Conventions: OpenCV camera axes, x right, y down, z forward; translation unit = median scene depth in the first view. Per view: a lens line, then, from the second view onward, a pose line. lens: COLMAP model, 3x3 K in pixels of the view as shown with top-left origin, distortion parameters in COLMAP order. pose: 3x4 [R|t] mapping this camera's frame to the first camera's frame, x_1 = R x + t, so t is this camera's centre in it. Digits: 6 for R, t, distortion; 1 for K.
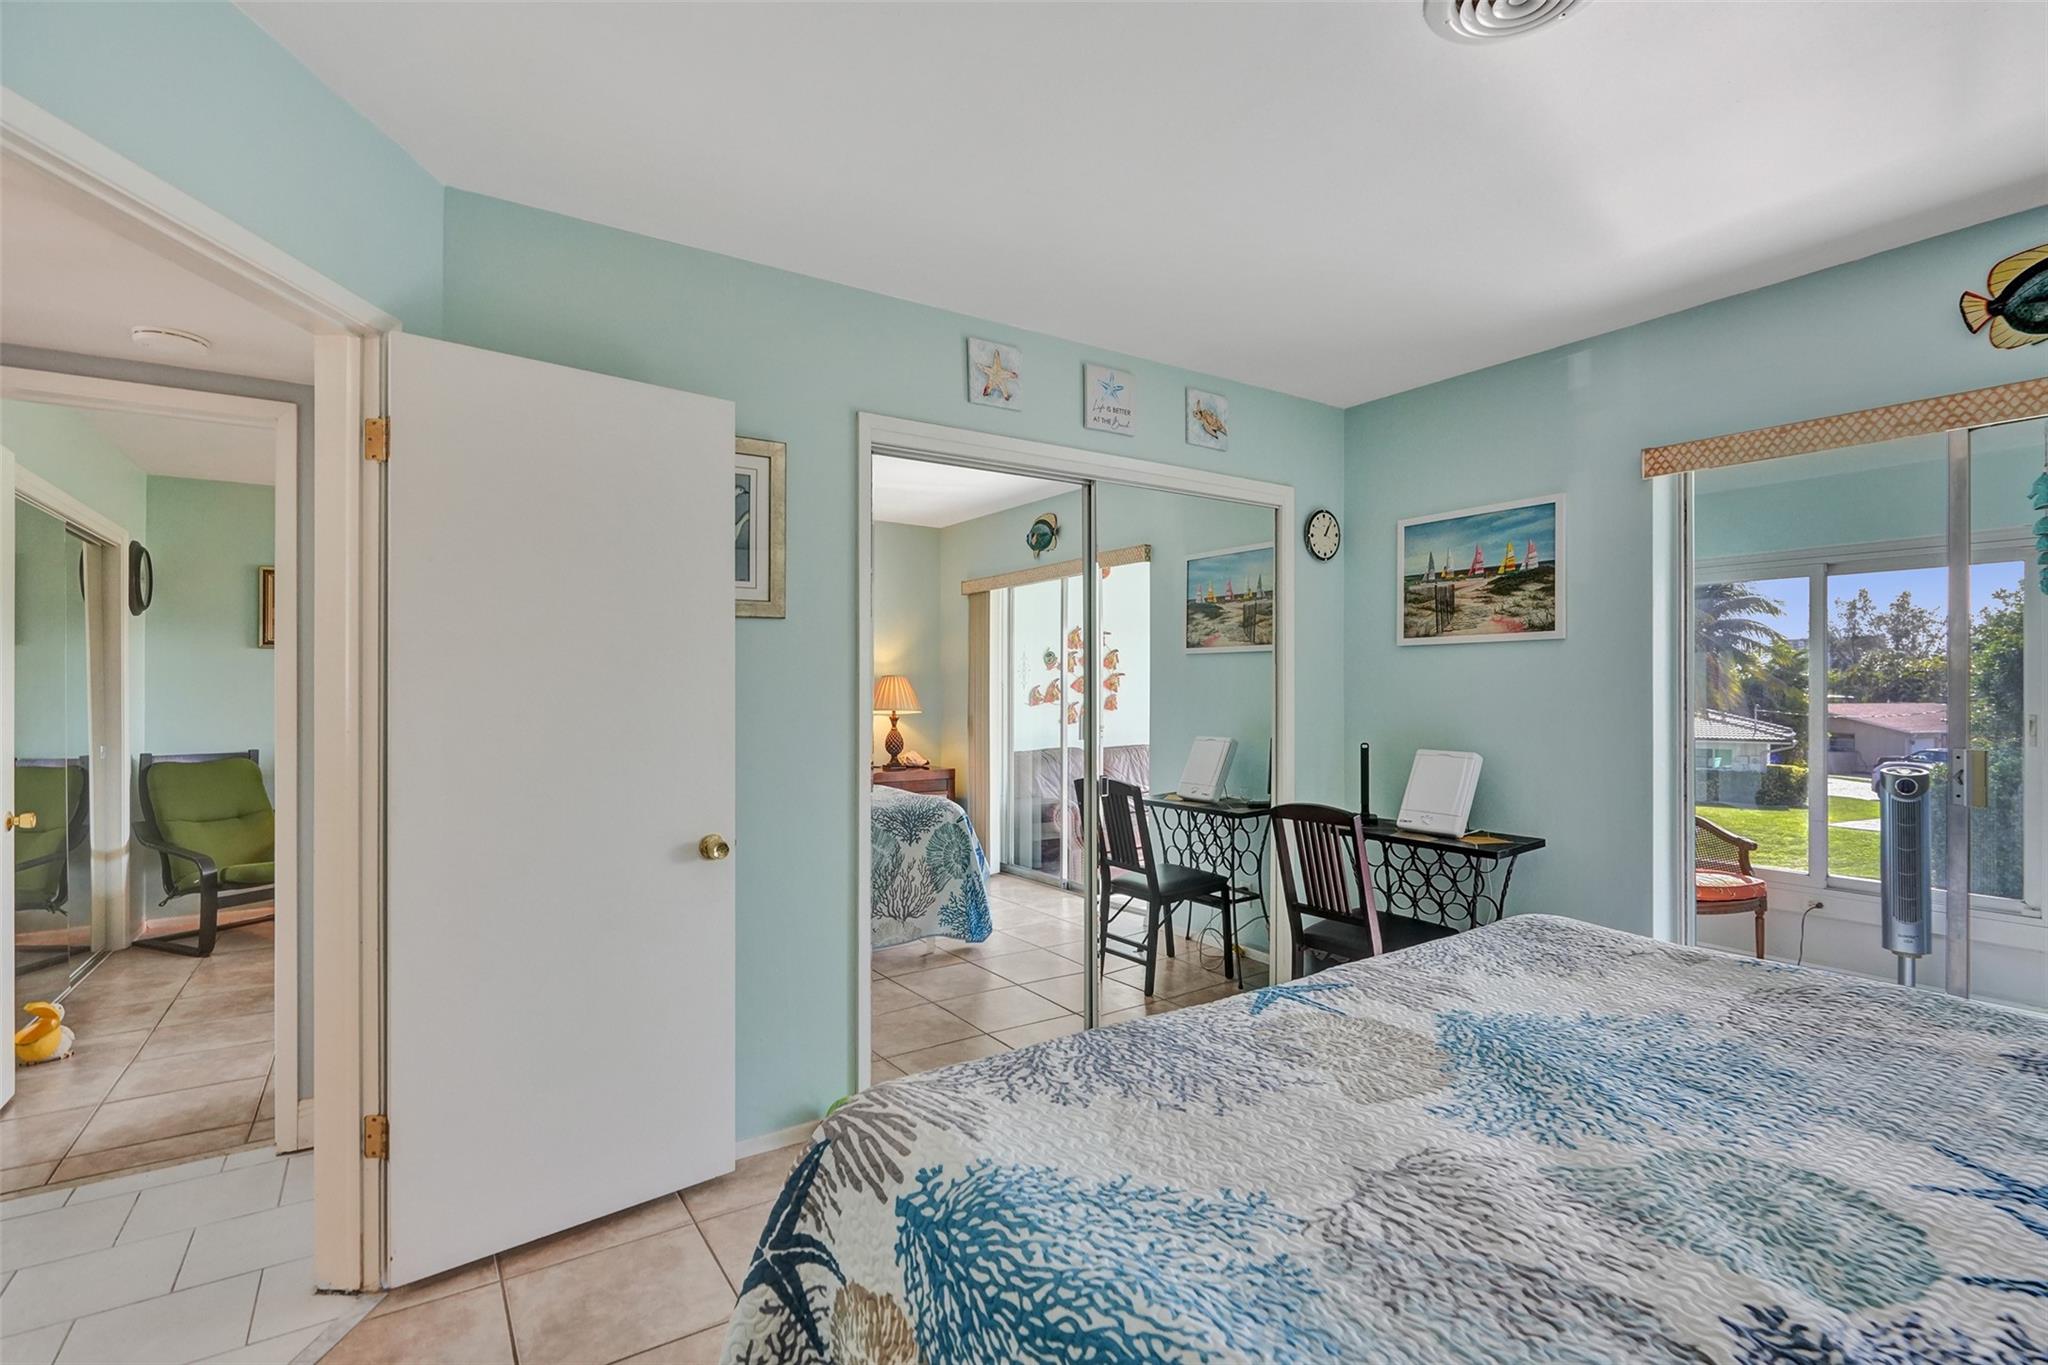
lens RADIAL K [[964.4, 0, 1028.7], [0, 964.4, 690.7], [0, 0, 1]] dist [-0.008648, 0.003348]
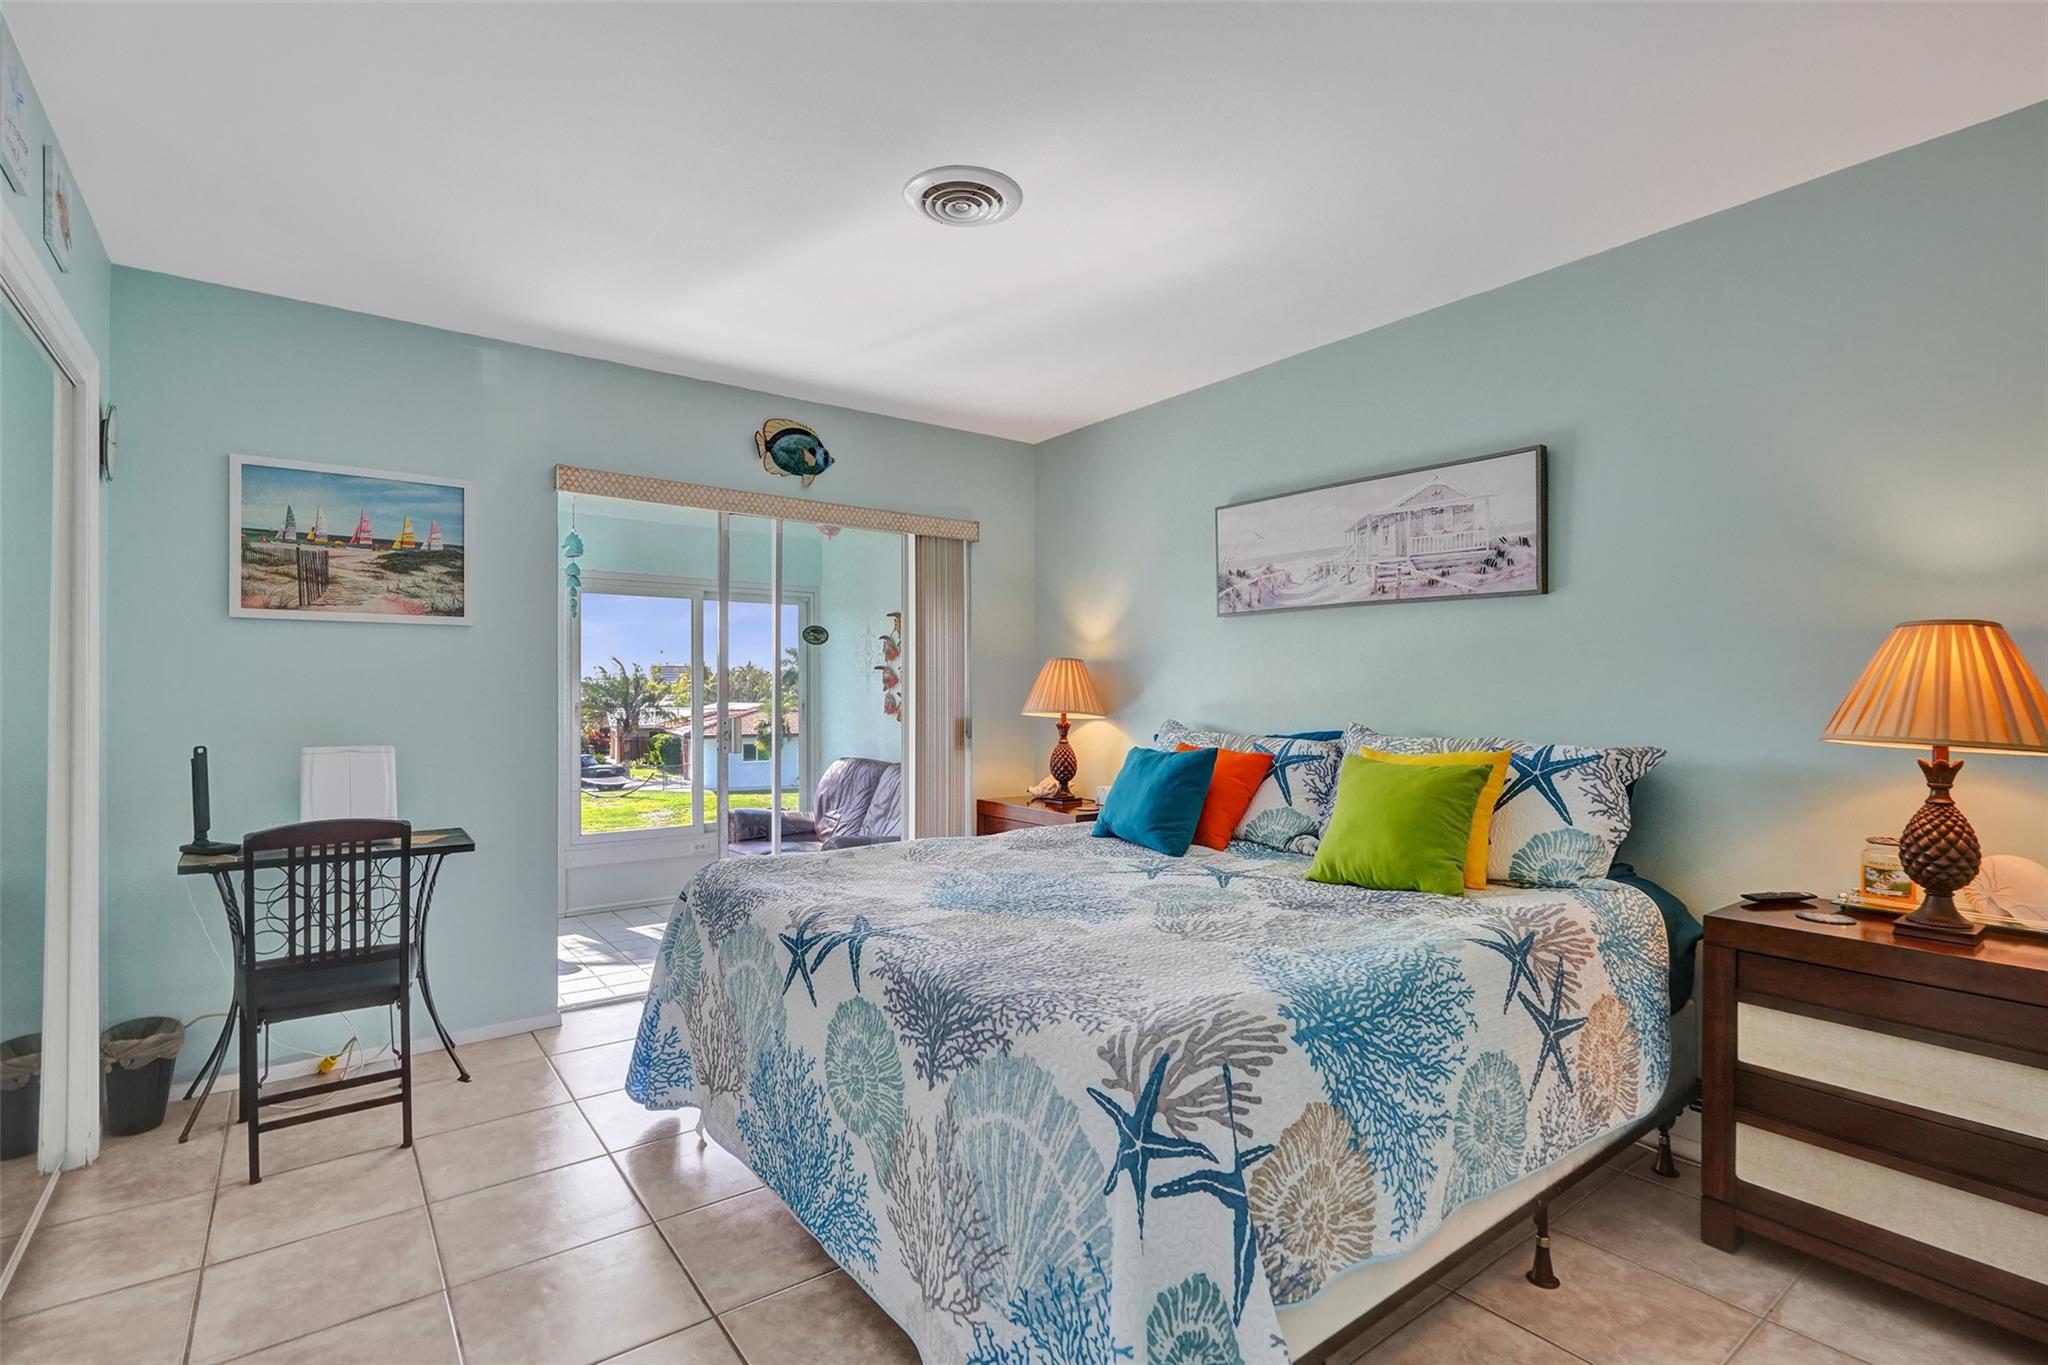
lens RADIAL K [[964.4, 0, 1014.6], [0, 964.4, 696.2], [0, 0, 1]] dist [-0.008648, 0.003348]
pose [[-0.055898, -0.002997, 0.998432, -0.483101], [0.000589, 0.999995, 0.003035, 0.017322], [-0.998436, 0.000758, -0.055896, 0.488626]]
